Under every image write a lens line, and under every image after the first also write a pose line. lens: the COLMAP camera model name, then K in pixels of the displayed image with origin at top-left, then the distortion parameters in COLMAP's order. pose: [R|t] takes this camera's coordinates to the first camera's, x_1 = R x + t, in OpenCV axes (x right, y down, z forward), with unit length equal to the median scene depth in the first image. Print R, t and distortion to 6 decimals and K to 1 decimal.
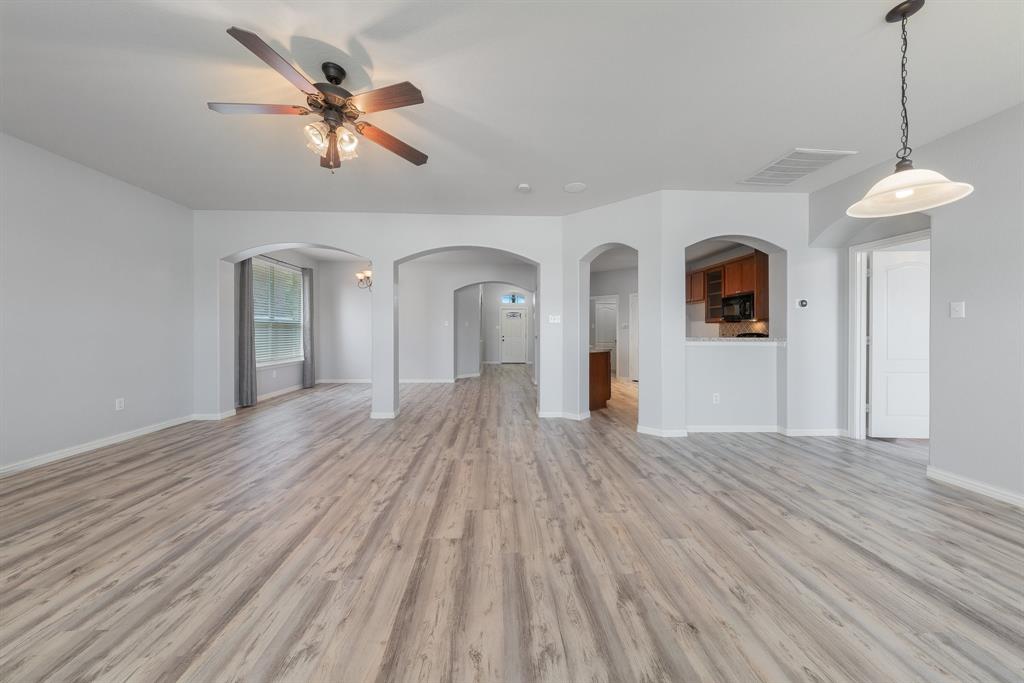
lens RADIAL K [[346.5, 0, 509.7], [0, 346.5, 331.9], [0, 0, 1]] dist [-0.001044, 0.000334]
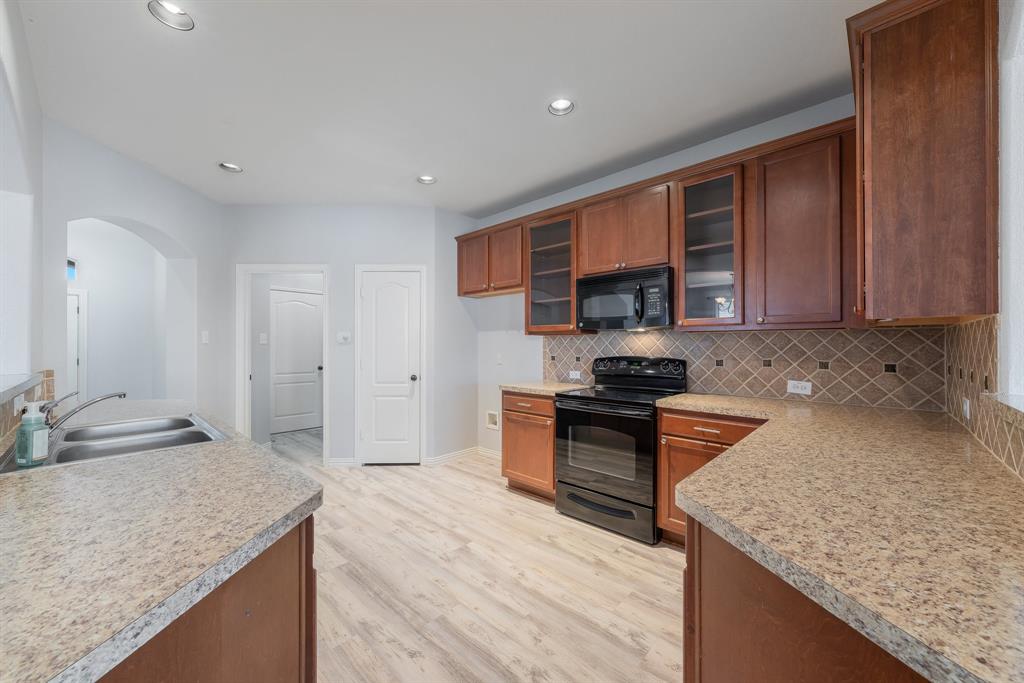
lens RADIAL K [[401.5, 0, 507.6], [0, 401.5, 332.9], [0, 0, 1]] dist [0.001460, -0.000181]
pose [[0.730839, 0.014537, 0.682395, 0.403618], [0.005749, 0.999607, -0.027452, -0.029331], [-0.682525, 0.023986, 0.730468, 1.452846]]
